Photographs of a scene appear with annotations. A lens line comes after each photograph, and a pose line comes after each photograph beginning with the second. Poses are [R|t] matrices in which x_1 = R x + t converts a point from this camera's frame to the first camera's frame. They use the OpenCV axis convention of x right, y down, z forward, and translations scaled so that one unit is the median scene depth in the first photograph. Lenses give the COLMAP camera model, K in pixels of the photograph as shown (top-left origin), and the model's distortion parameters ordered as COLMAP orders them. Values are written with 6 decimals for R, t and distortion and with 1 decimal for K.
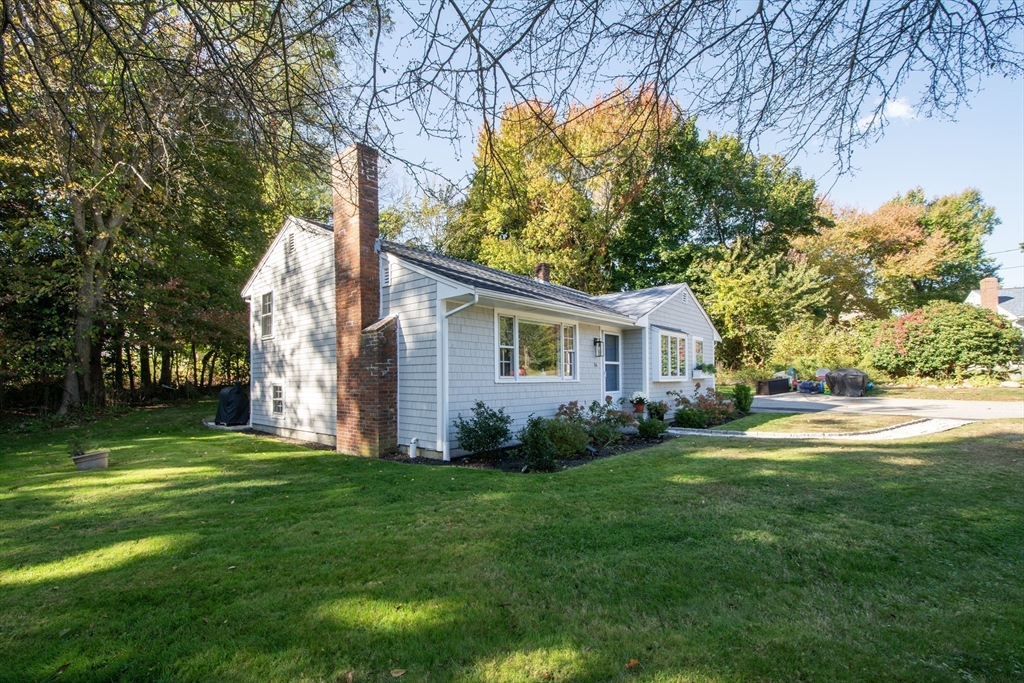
lens RADIAL K [[432.1, 0, 513.8], [0, 432.1, 373.2], [0, 0, 1]] dist [-0.001320, -0.000355]
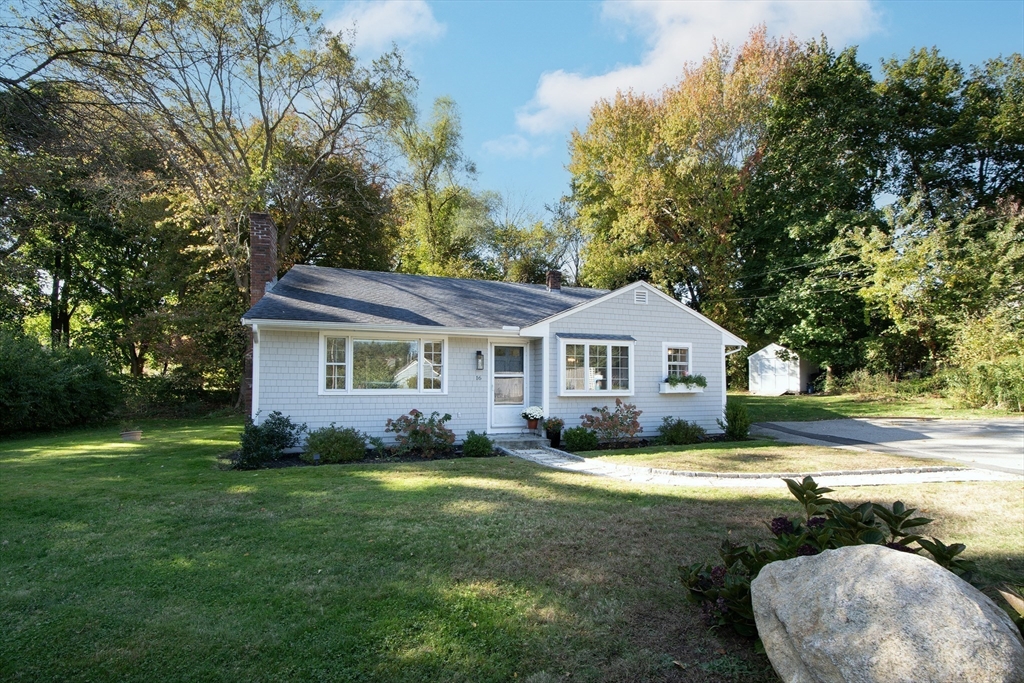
lens RADIAL K [[432.1, 0, 513.8], [0, 432.1, 373.2], [0, 0, 1]] dist [-0.001320, -0.000355]
pose [[0.874217, -0.005608, -0.485503, 0.769074], [0.000125, 0.999936, -0.011326, -0.018572], [0.485535, 0.009840, 0.874162, 0.174761]]
